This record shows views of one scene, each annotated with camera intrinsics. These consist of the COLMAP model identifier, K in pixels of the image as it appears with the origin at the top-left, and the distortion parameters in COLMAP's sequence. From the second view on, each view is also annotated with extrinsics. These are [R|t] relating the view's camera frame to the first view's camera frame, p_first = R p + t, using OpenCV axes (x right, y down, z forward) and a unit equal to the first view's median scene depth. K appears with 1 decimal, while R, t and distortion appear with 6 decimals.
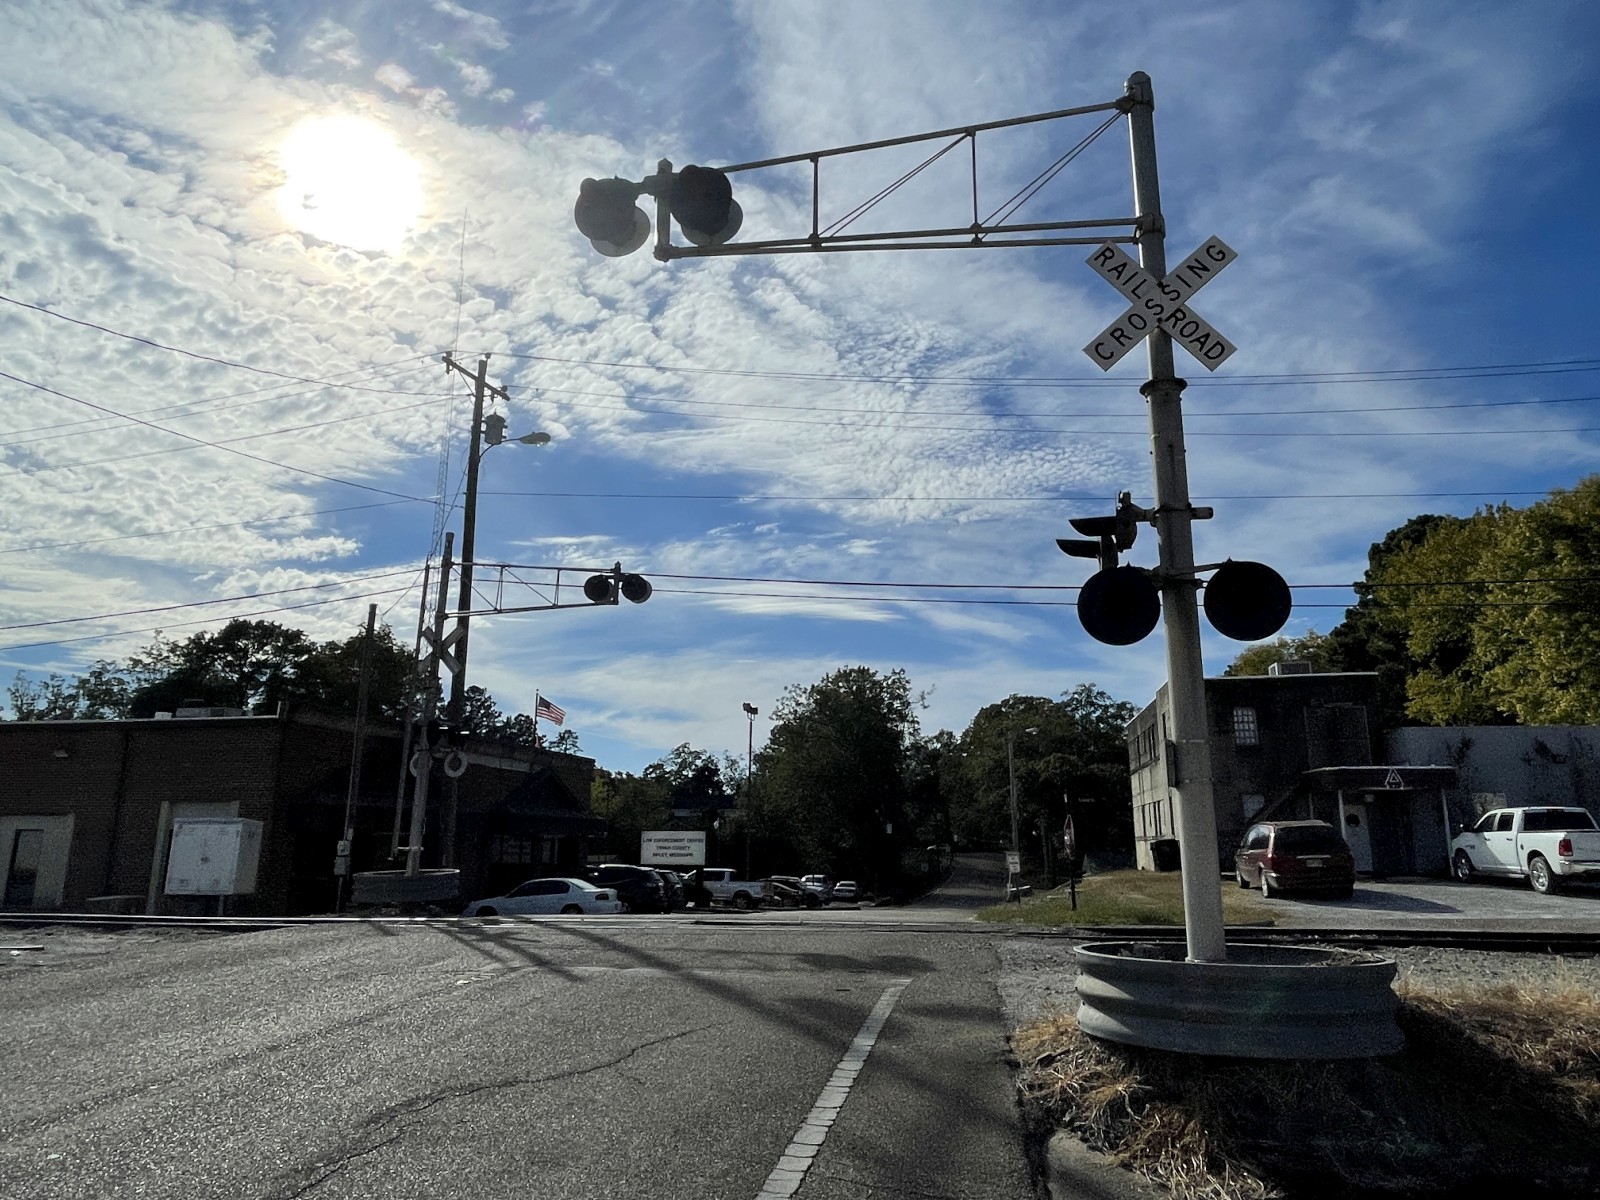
lens RADIAL K [[1048.3, 0, 806.9], [0, 1048.3, 593.1], [0, 0, 1]] dist [0.002131, -0.004929]
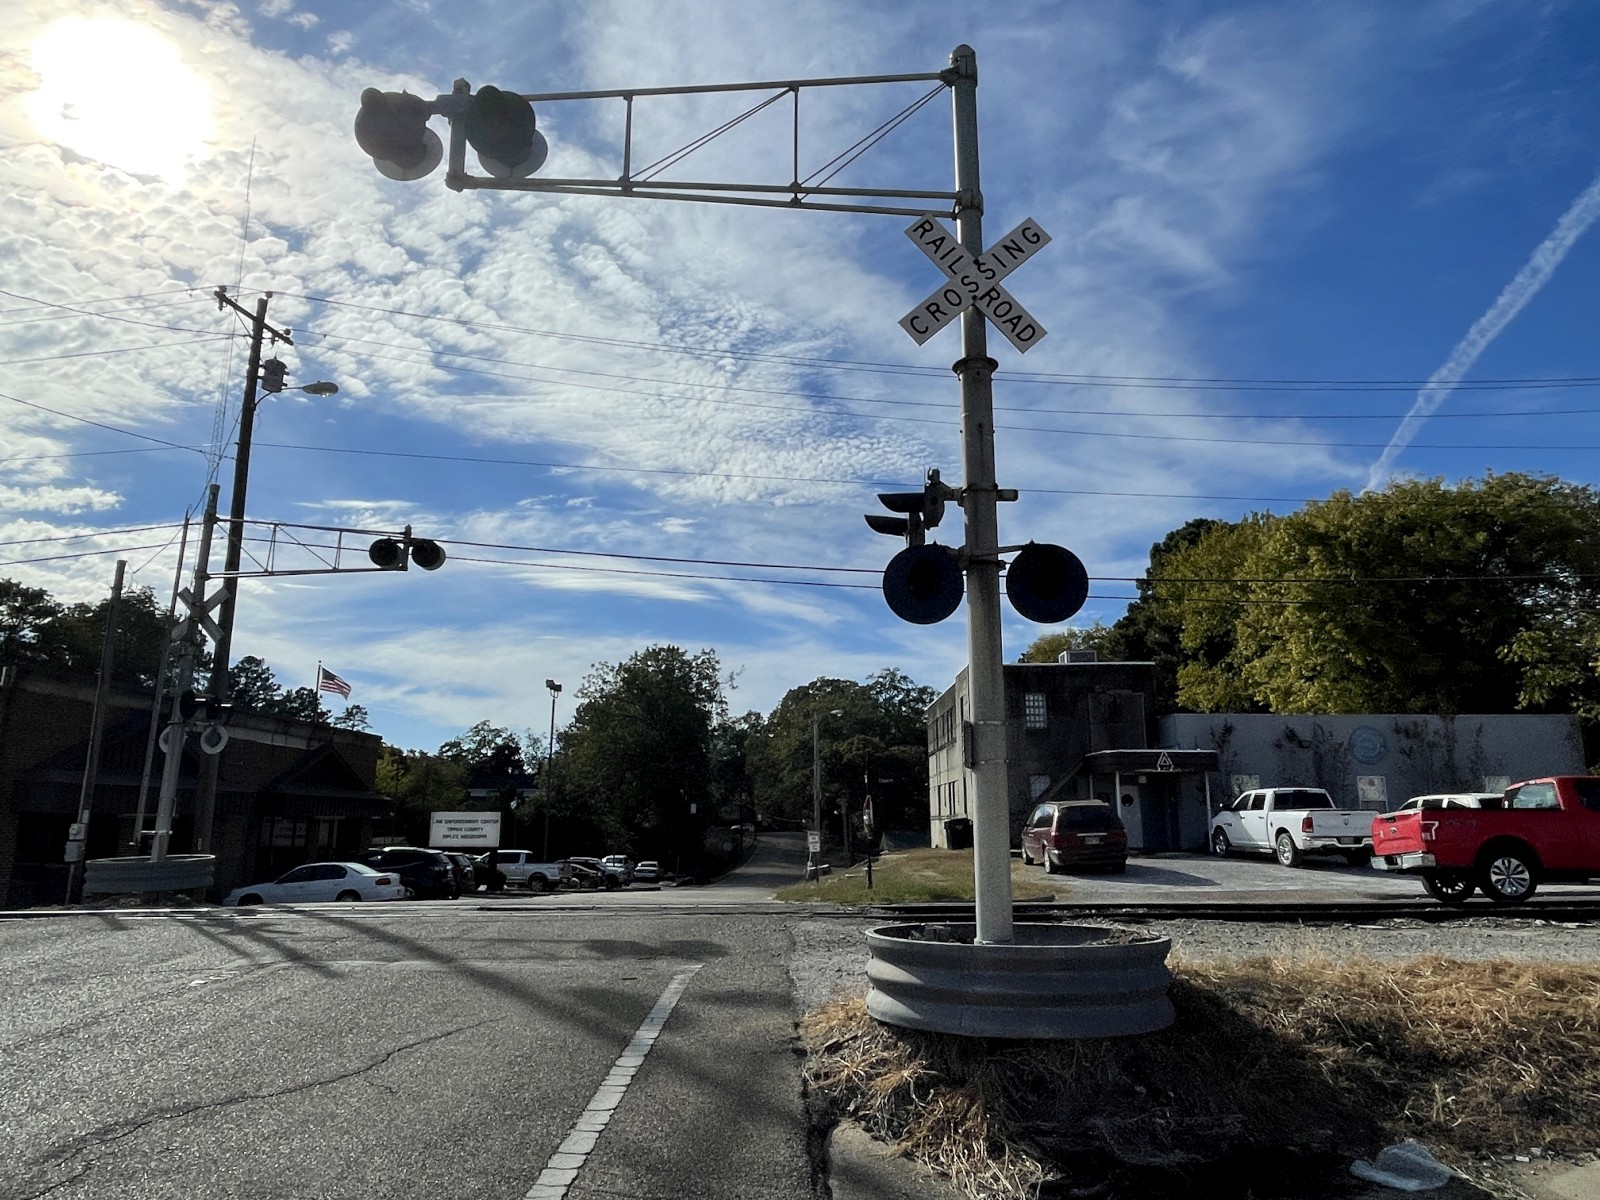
lens RADIAL K [[1048.3, 0, 806.9], [0, 1048.3, 593.1], [0, 0, 1]] dist [0.002131, -0.004929]
pose [[0.983695, 0.034000, 0.176600, 0.002102], [-0.037271, 0.999189, 0.015238, 0.001208], [-0.175939, -0.021571, 0.984165, 0.006505]]
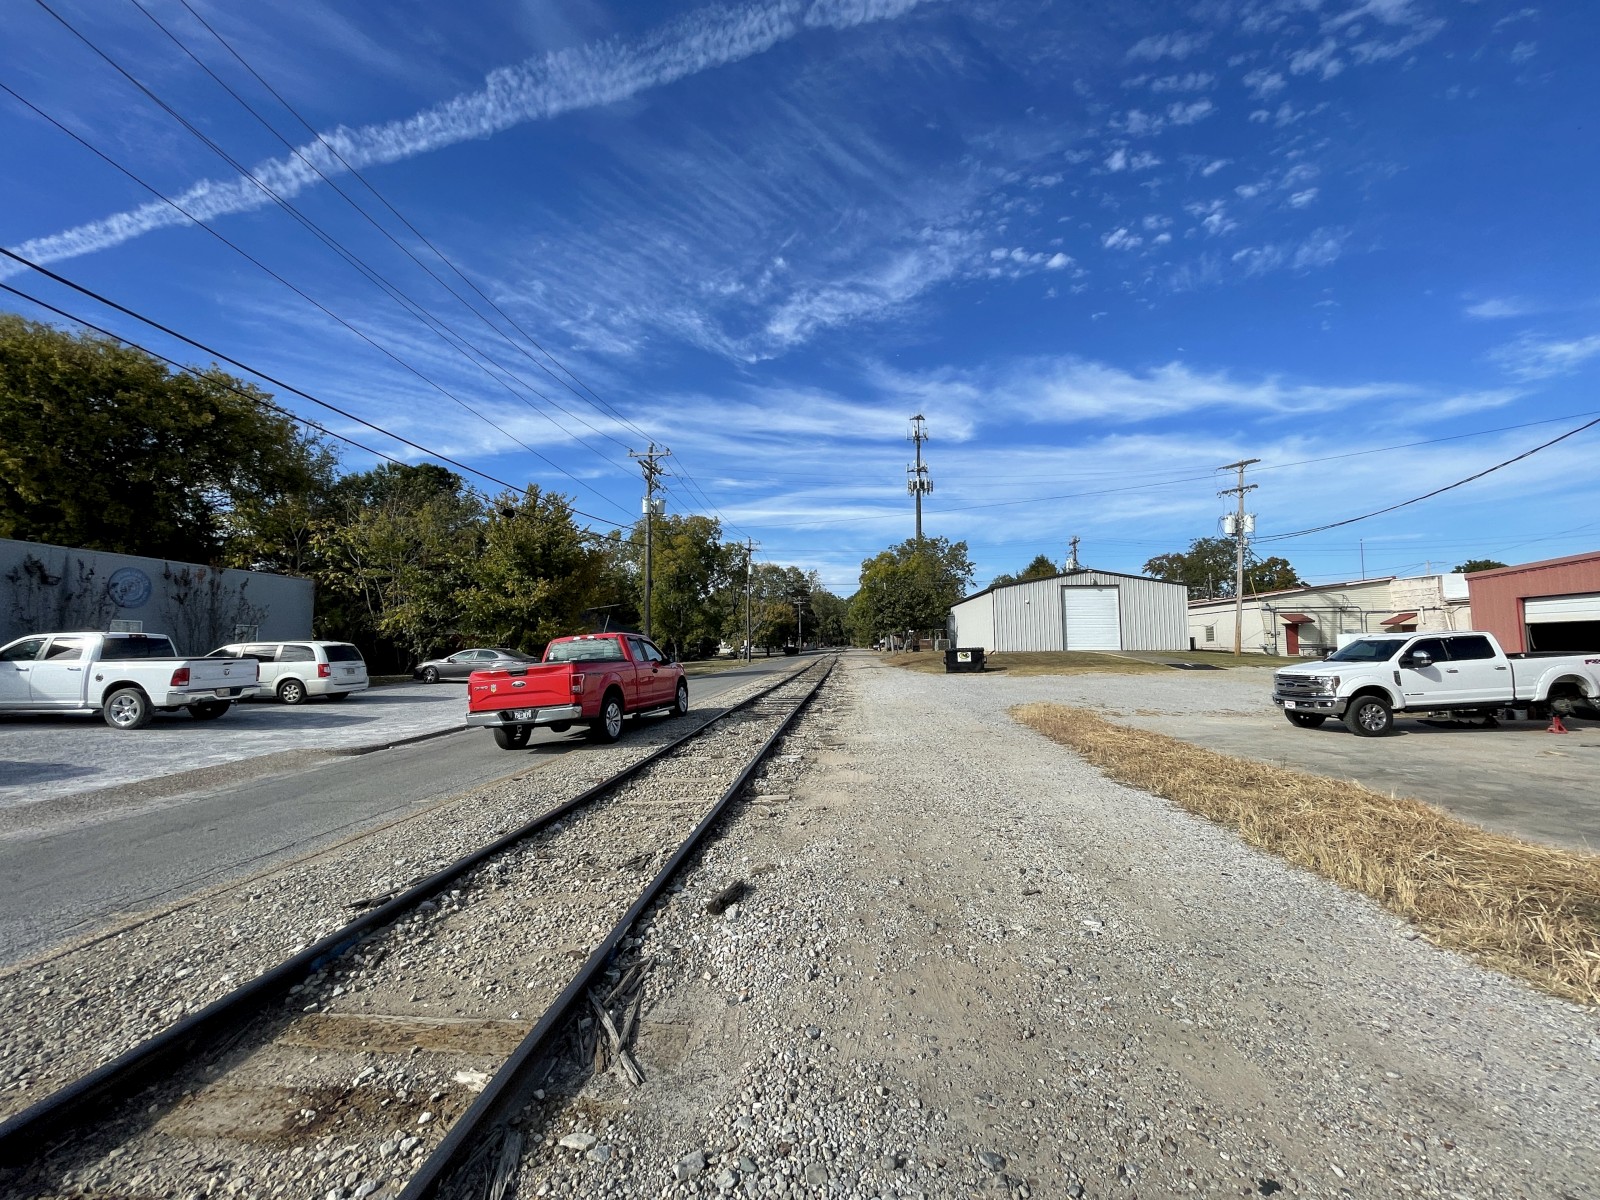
lens RADIAL K [[640.6, 0, 800.0], [0, 640.6, 600.0], [0, 0, 1]] dist [-0.000181, 0.000070]
pose [[-0.126533, 0.068529, 0.989592, 0.039301], [-0.218084, 0.971281, -0.095146, 0.046585], [-0.967692, -0.227854, -0.107954, 0.228249]]
